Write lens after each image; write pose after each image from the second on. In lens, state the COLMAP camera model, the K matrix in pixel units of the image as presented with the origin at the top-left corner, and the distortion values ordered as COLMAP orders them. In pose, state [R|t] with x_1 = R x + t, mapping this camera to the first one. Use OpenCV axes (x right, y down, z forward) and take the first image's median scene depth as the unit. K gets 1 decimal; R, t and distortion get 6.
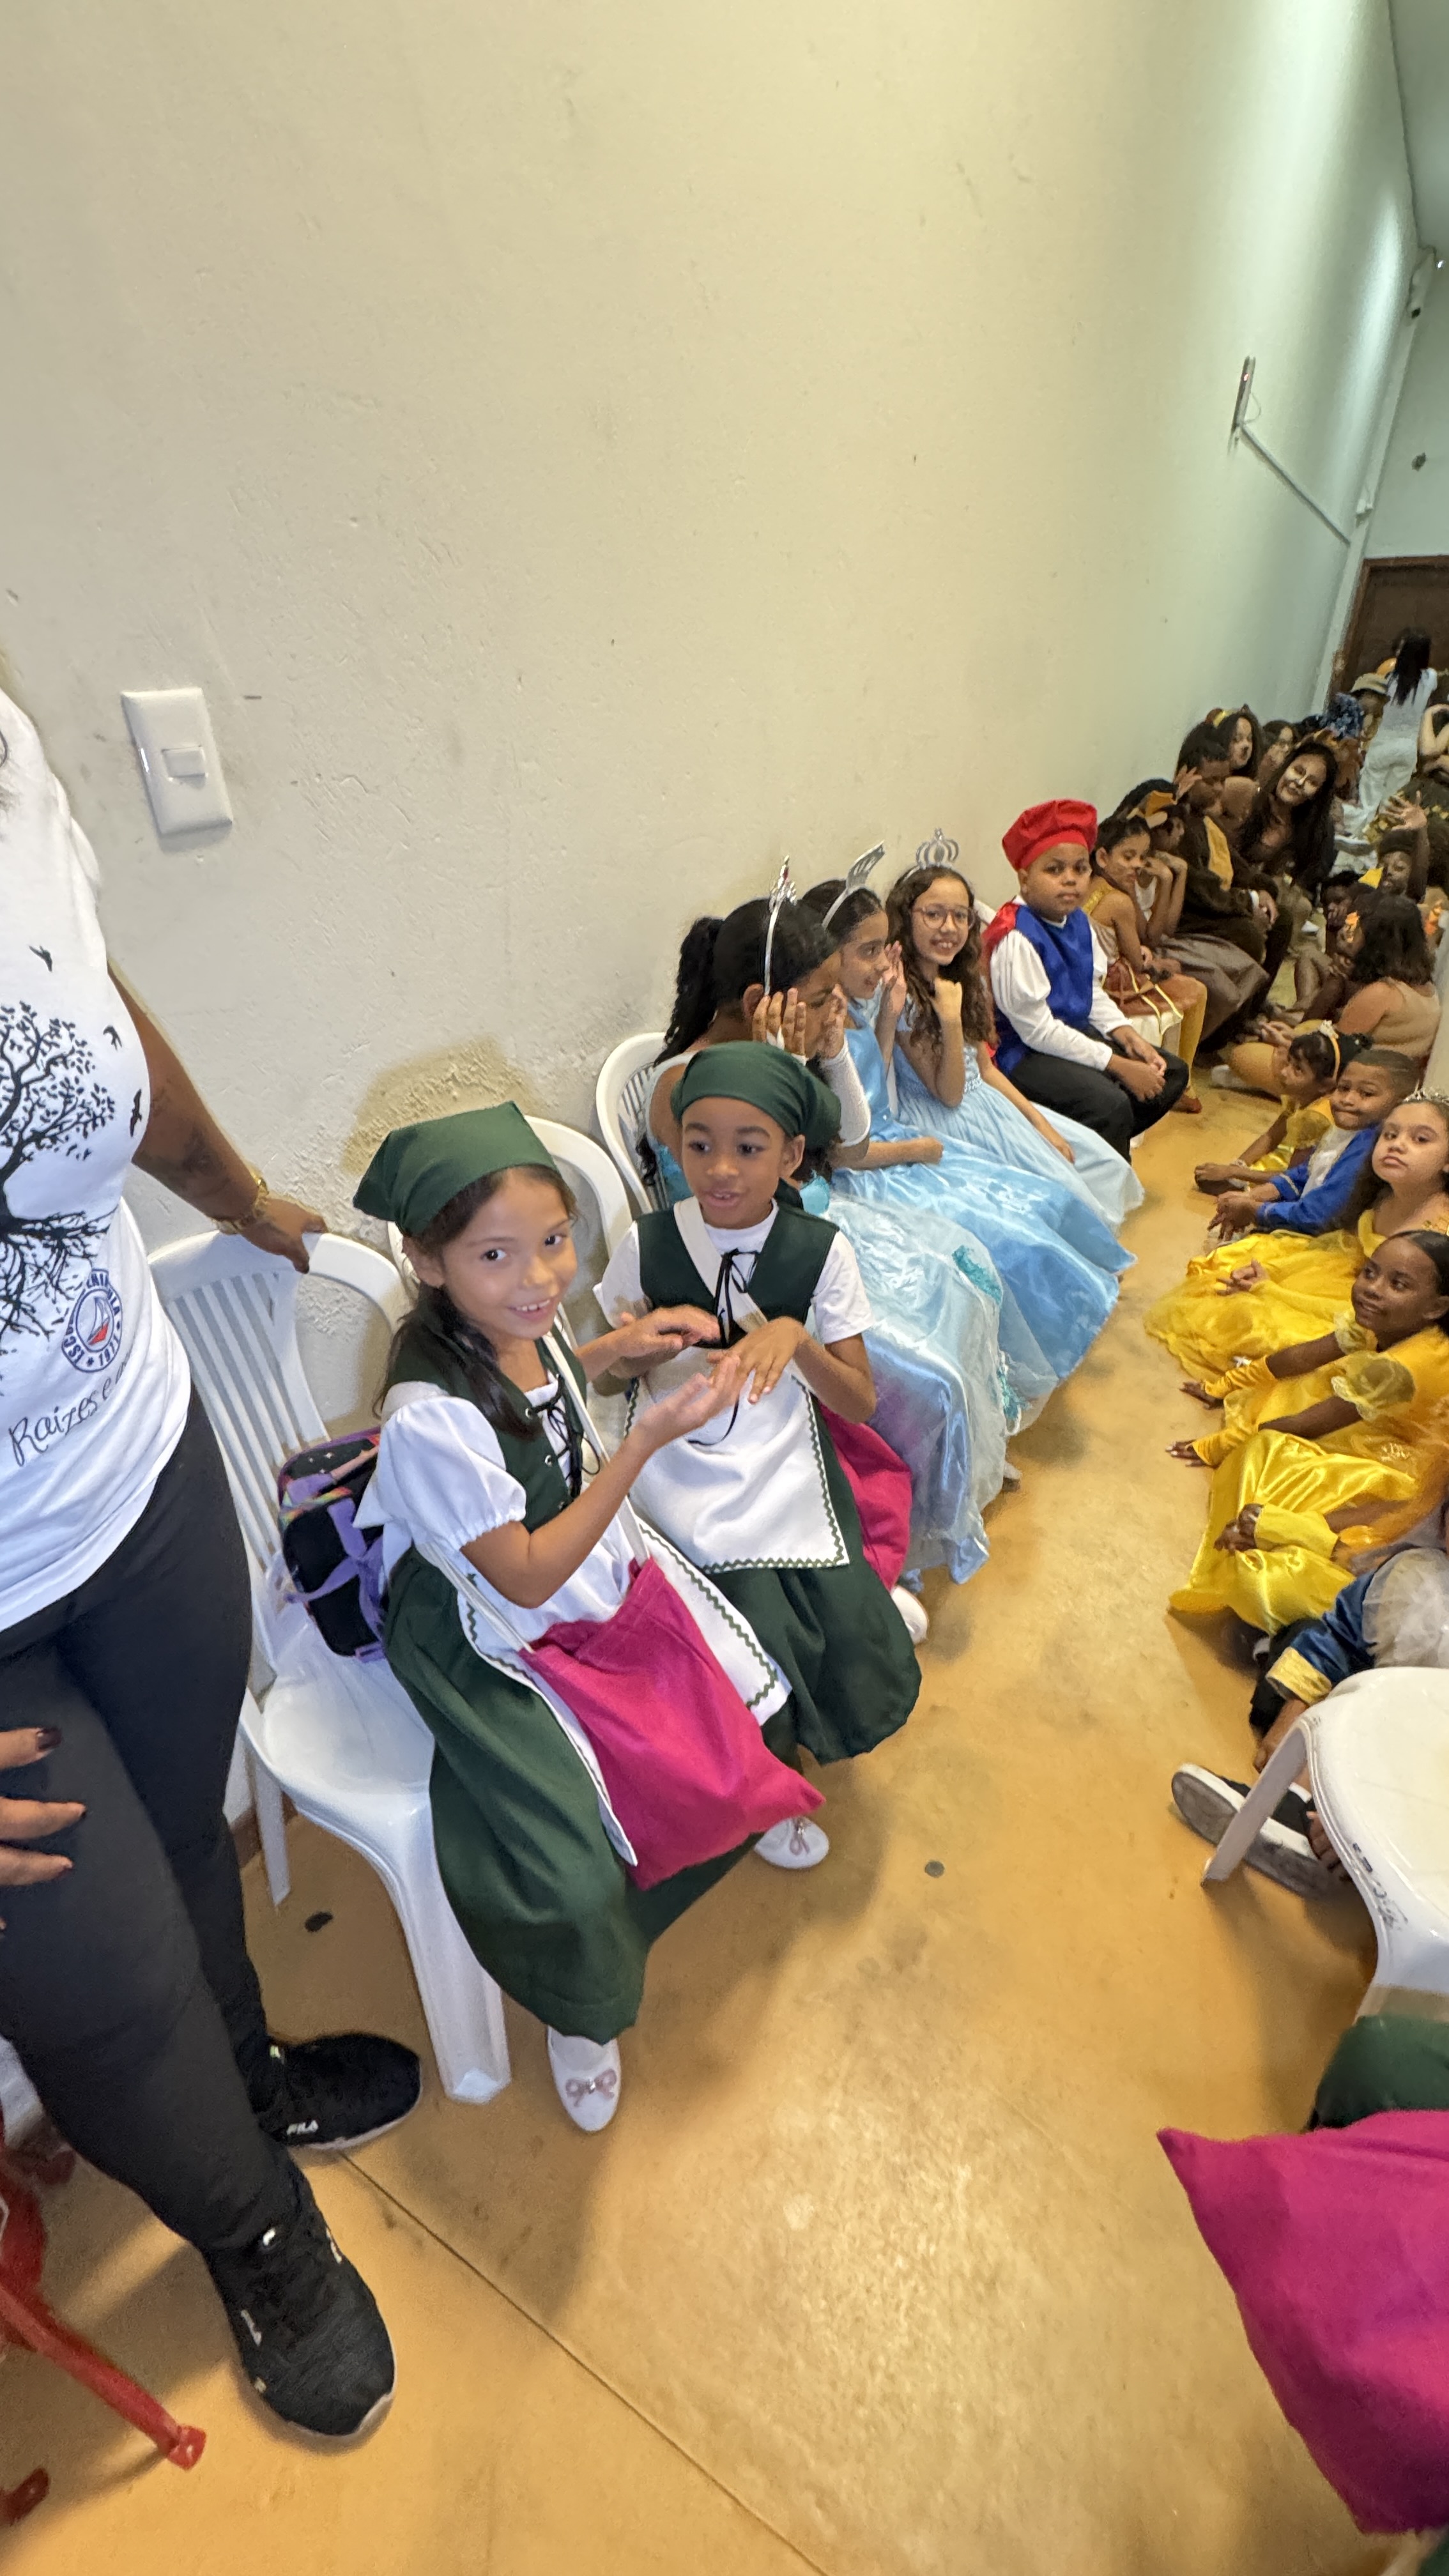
lens RADIAL K [[1081.5, 0, 723.4], [0, 1081.5, 1272.7], [0, 0, 1]] dist [-0.003063, 0.001900]
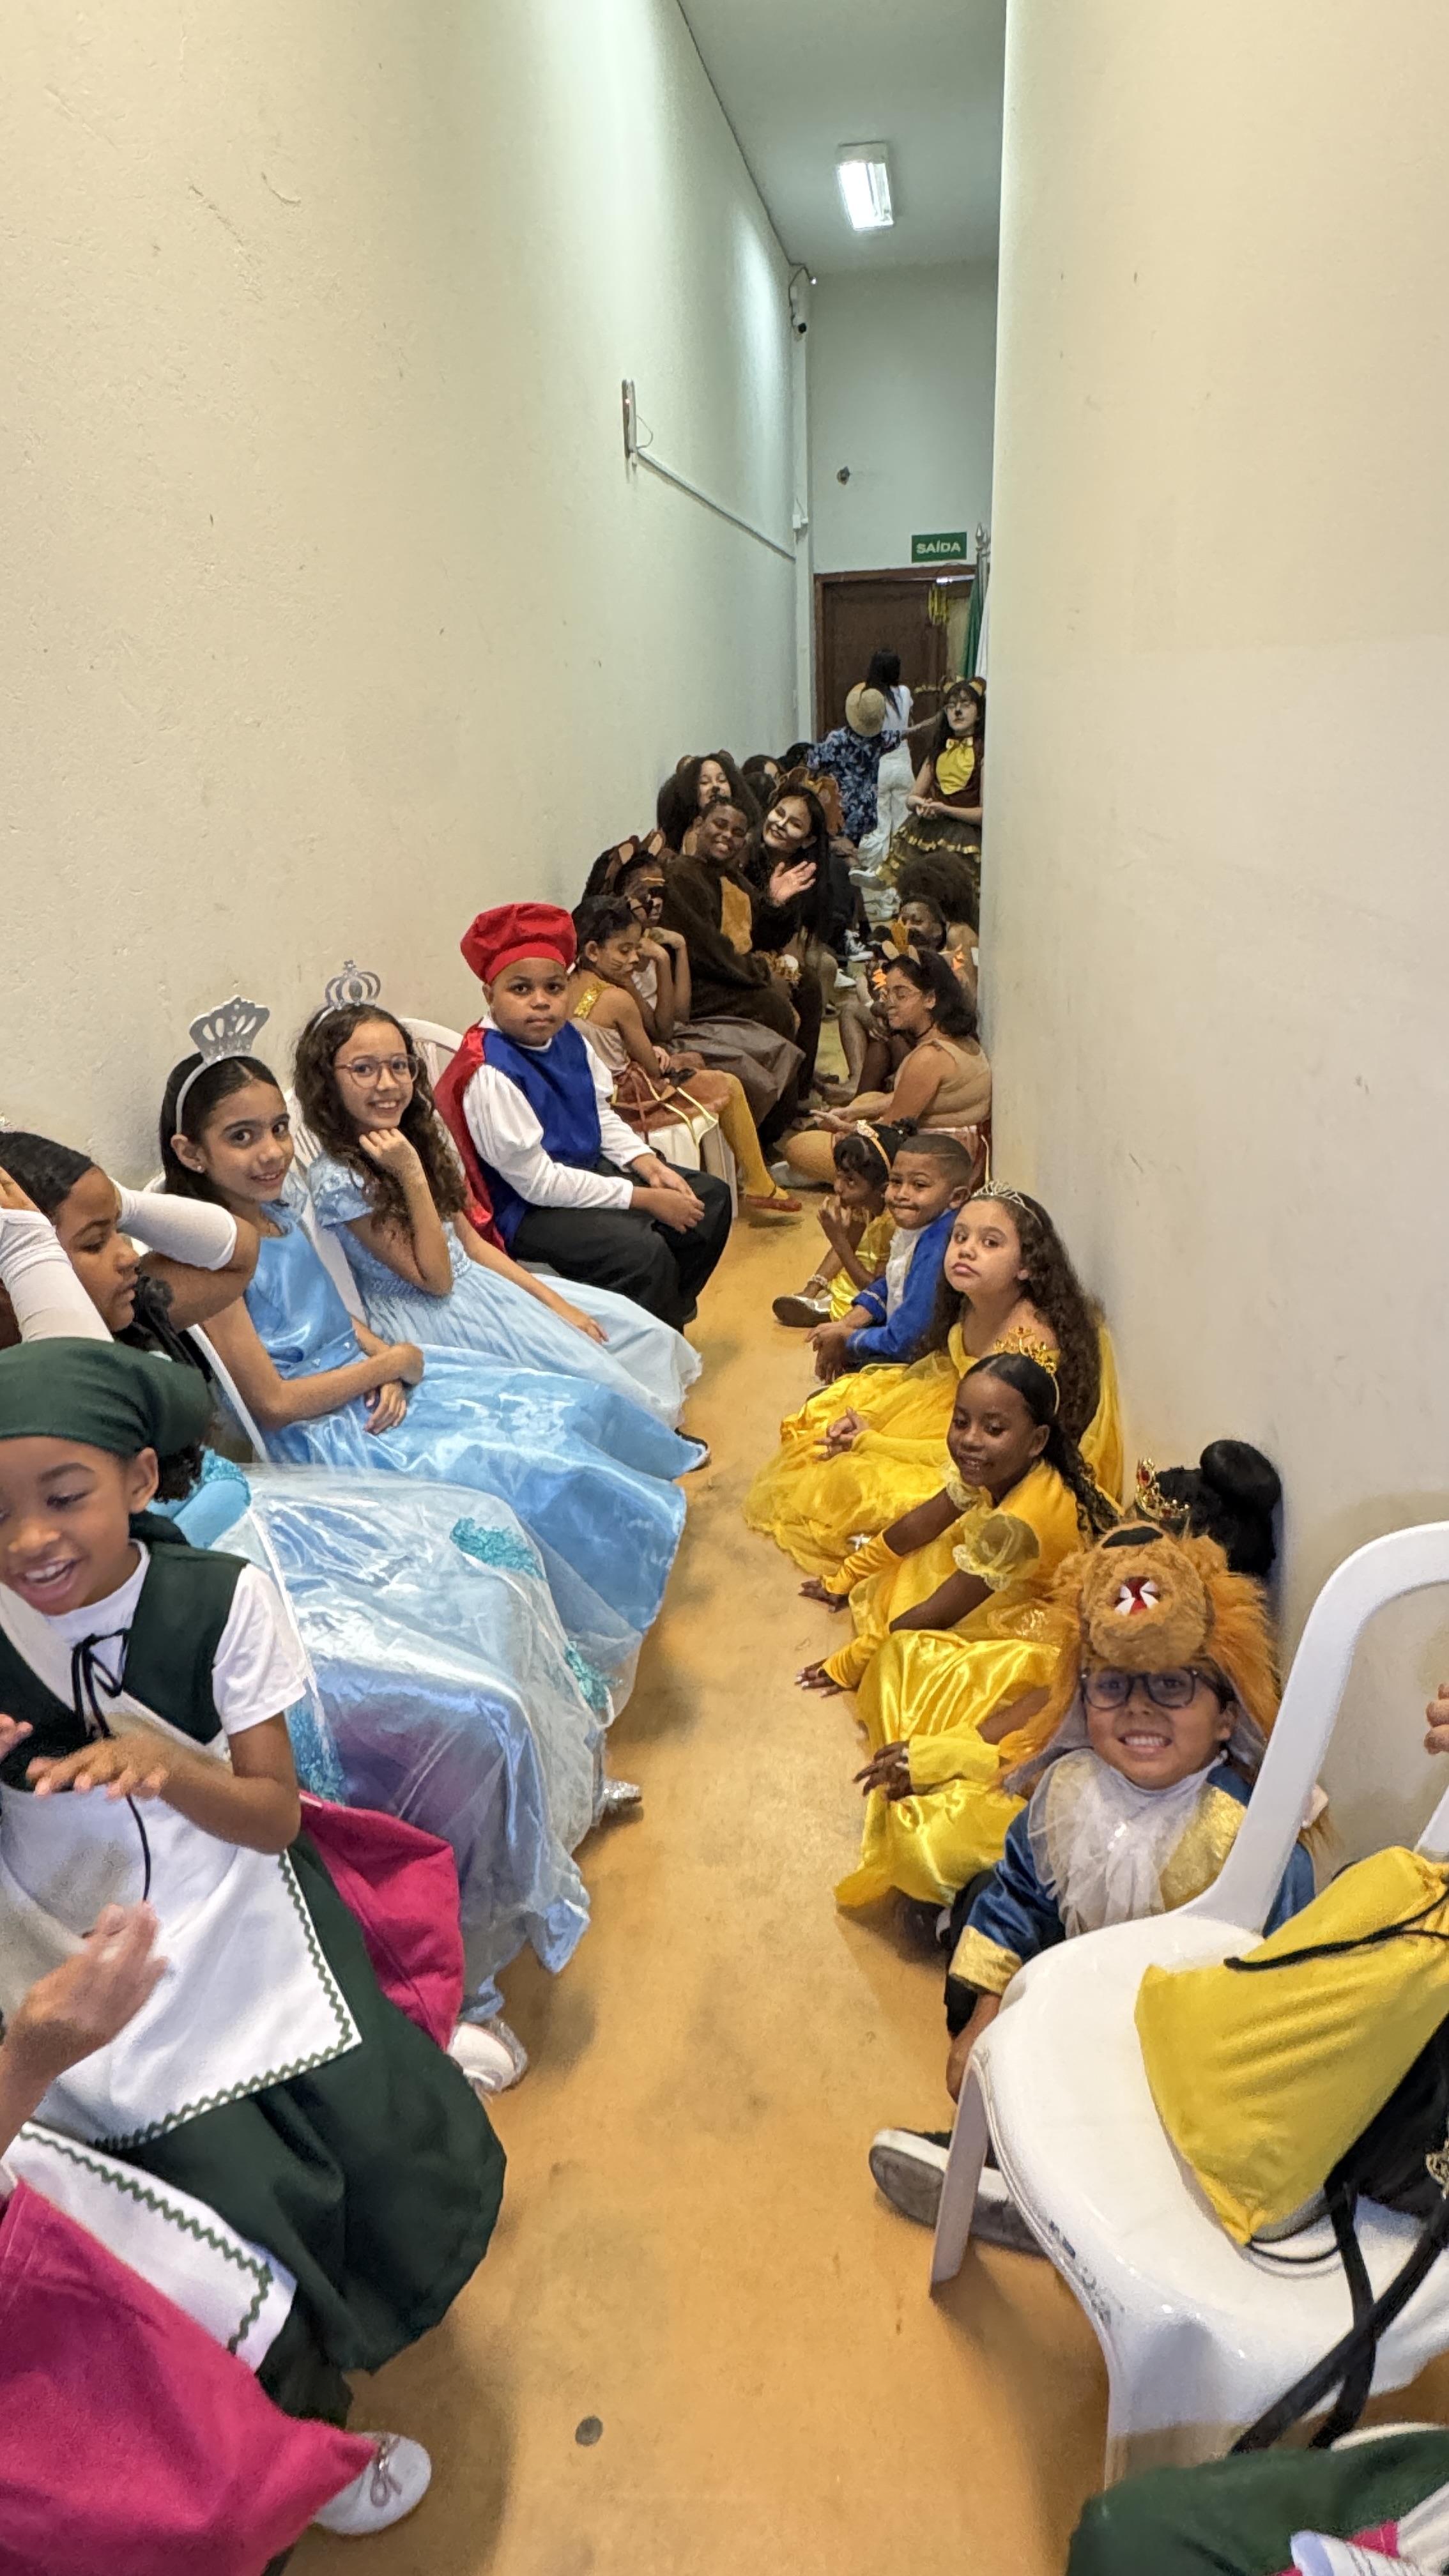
lens RADIAL K [[1439.1, 0, 704.7], [0, 1439.1, 1270.8], [0, 0, 1]] dist [-0.000159, 0.004816]
pose [[0.926757, -0.176691, 0.331516, 0.057379], [0.218355, 0.971462, -0.092647, -0.043426], [-0.305685, 0.158249, 0.938890, -0.004416]]
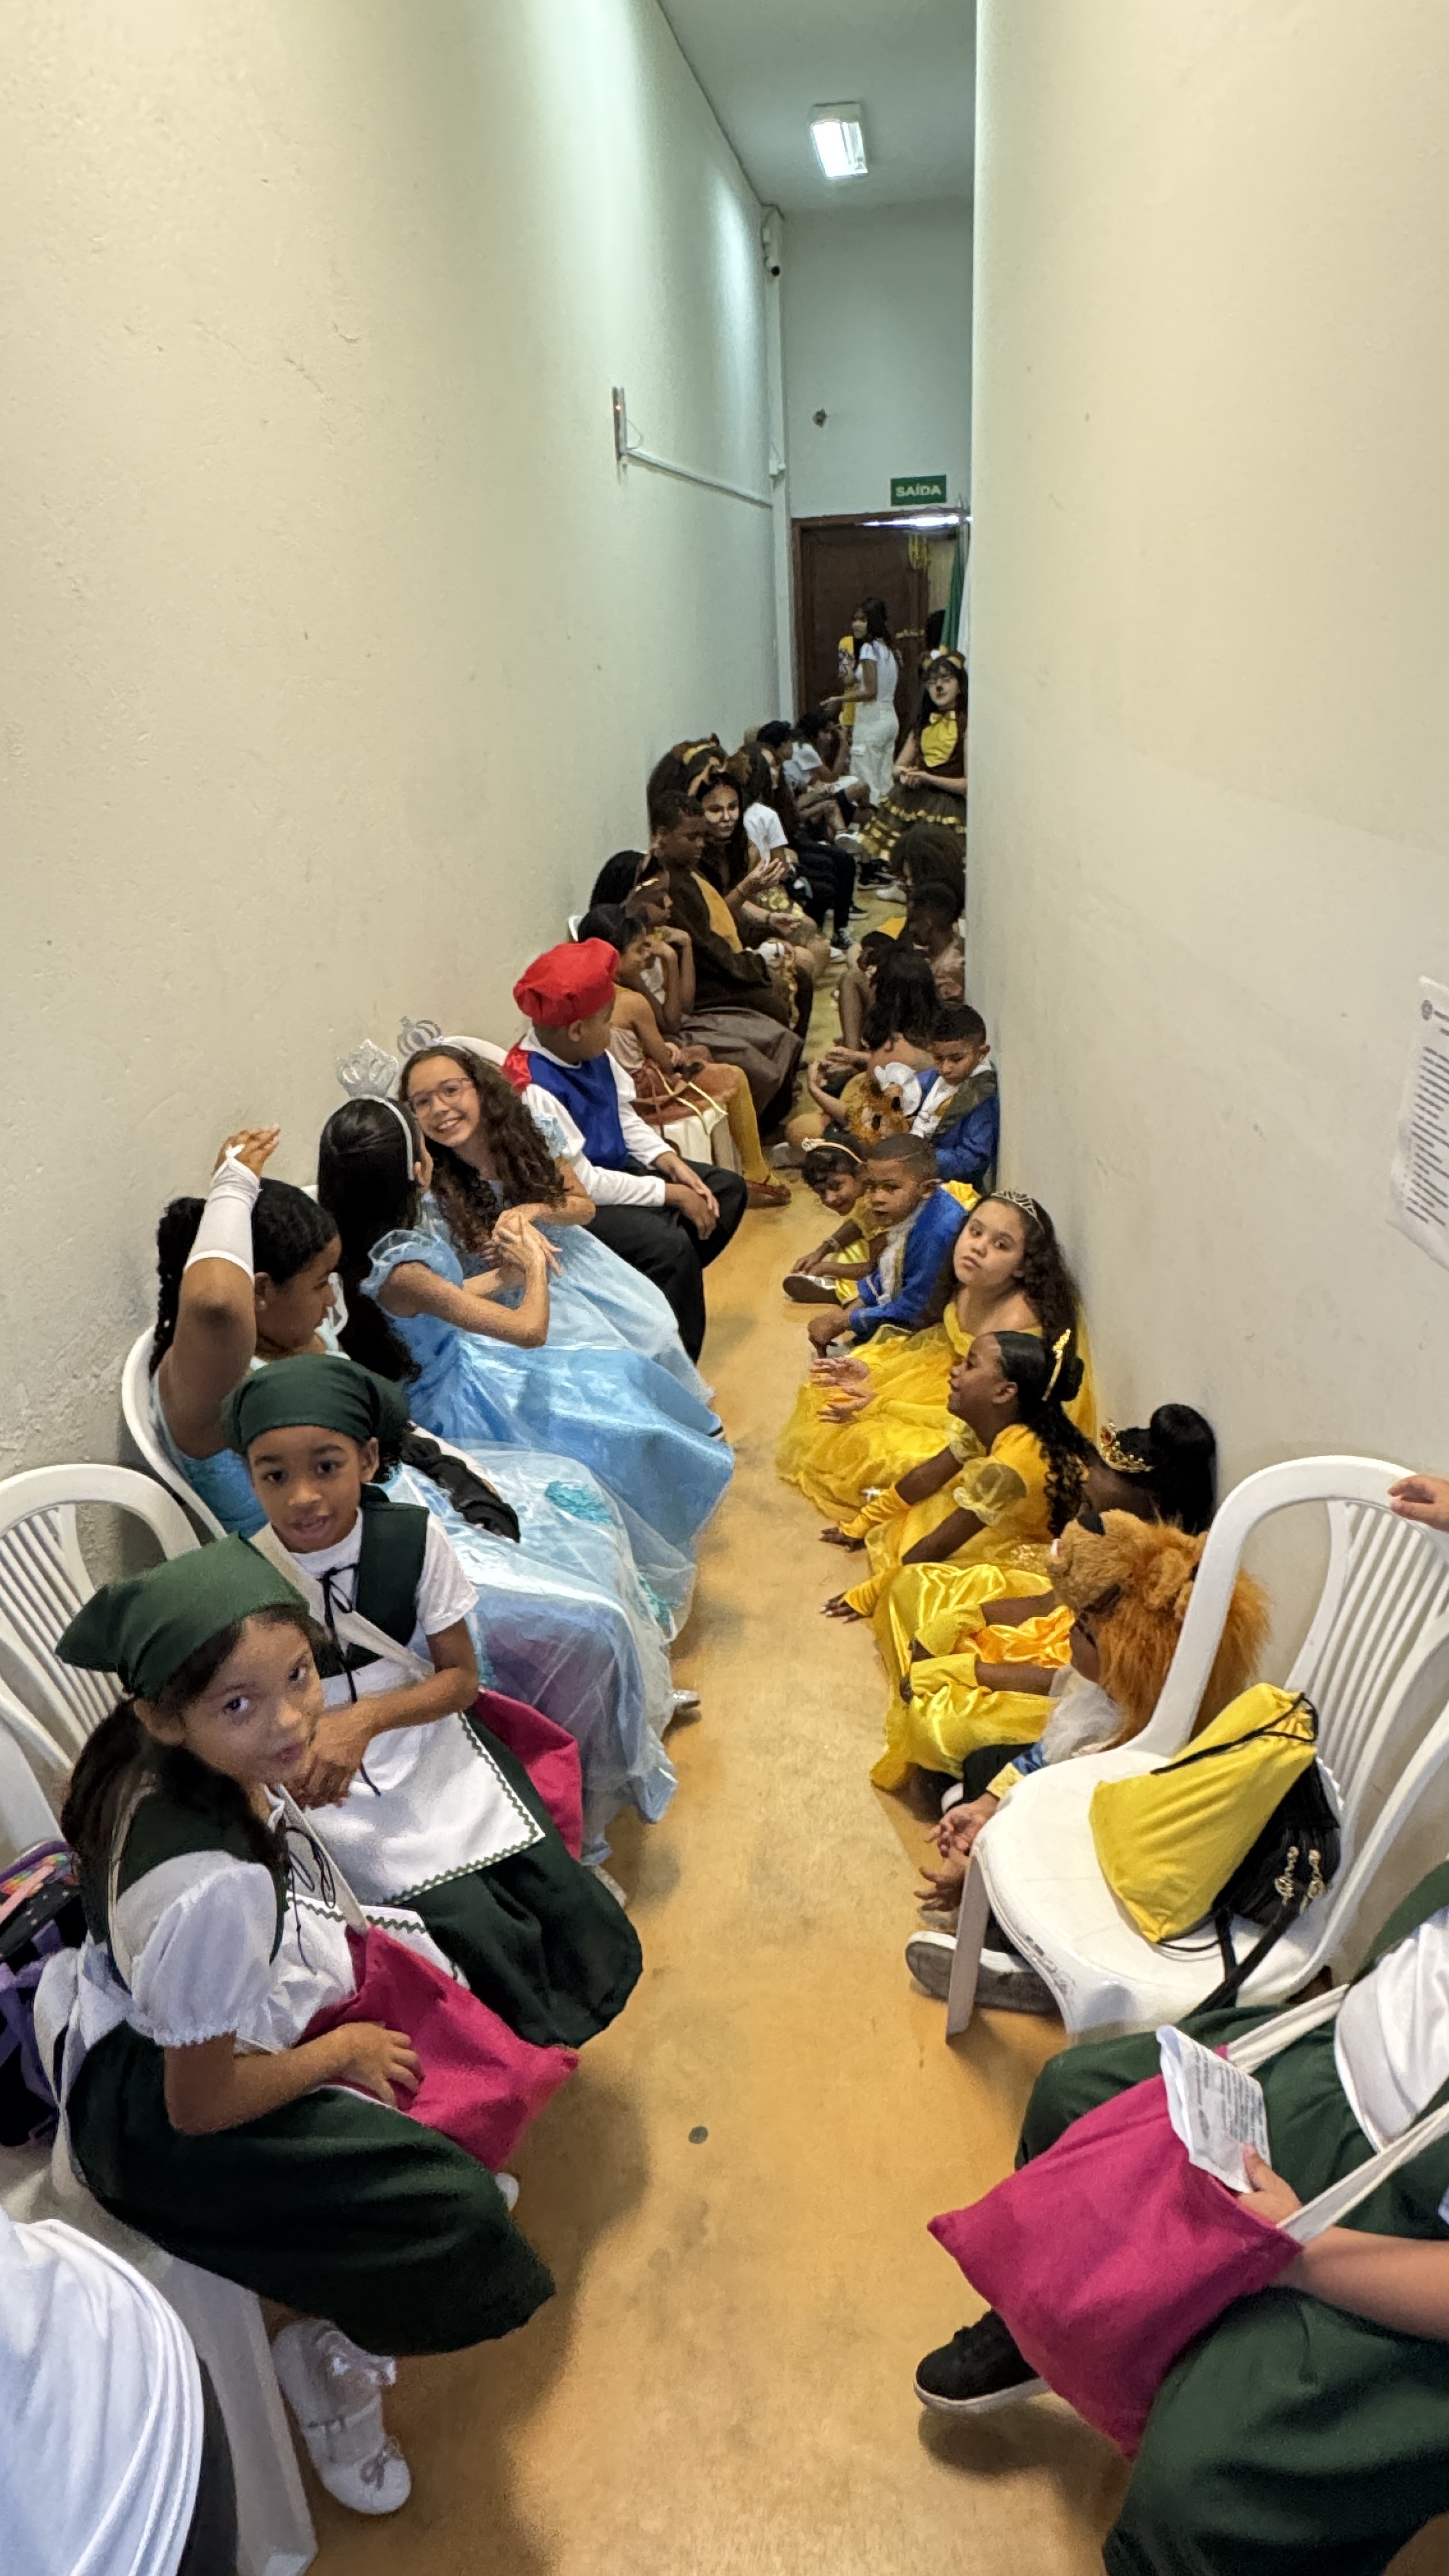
lens RADIAL K [[1509.6, 0, 734.7], [0, 1509.6, 1286.7], [0, 0, 1]] dist [-0.003180, -0.001992]
pose [[0.911172, -0.211288, 0.353728, -0.054726], [0.242701, 0.968992, -0.046378, -0.063704], [-0.332961, 0.128109, 0.934198, -0.217510]]
